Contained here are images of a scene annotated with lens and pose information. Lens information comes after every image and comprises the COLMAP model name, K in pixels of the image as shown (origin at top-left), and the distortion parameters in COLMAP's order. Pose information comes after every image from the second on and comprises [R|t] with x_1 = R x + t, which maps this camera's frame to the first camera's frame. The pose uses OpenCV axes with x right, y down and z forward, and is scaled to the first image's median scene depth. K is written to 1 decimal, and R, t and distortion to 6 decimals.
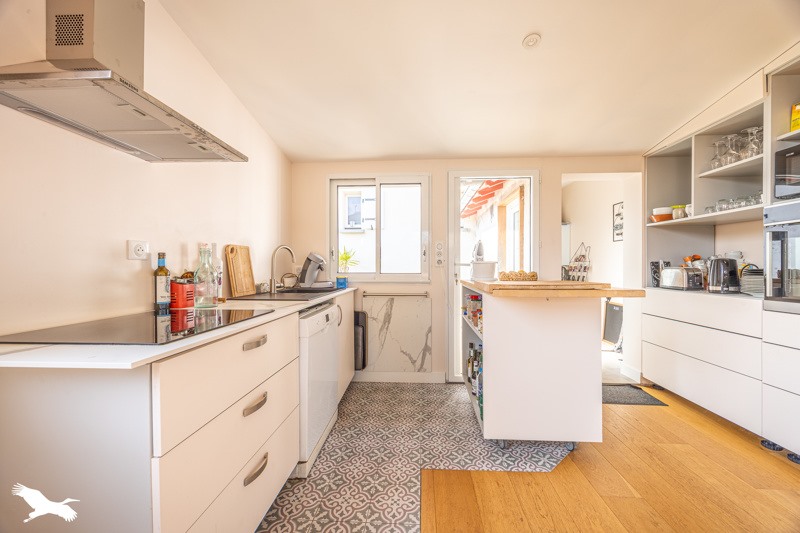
lens RADIAL K [[309.1, 0, 399.8], [0, 309.1, 266.2], [0, 0, 1]] dist [0.000876, 0.000021]
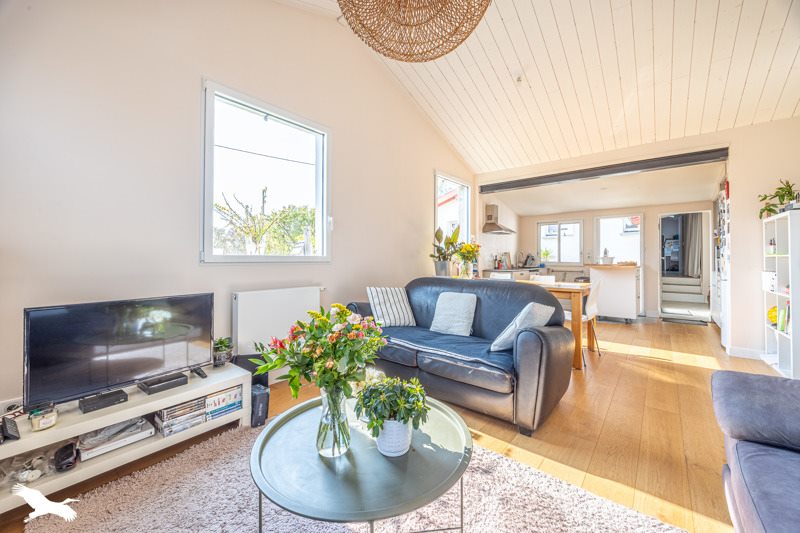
lens RADIAL K [[309.1, 0, 399.0], [0, 309.1, 257.8], [0, 0, 1]] dist [0.000876, 0.000021]
pose [[0.807878, -0.000023, -0.589349, 0.357145], [-0.003487, 0.999982, -0.004819, 0.008599], [0.589339, 0.005948, 0.807864, -1.731240]]
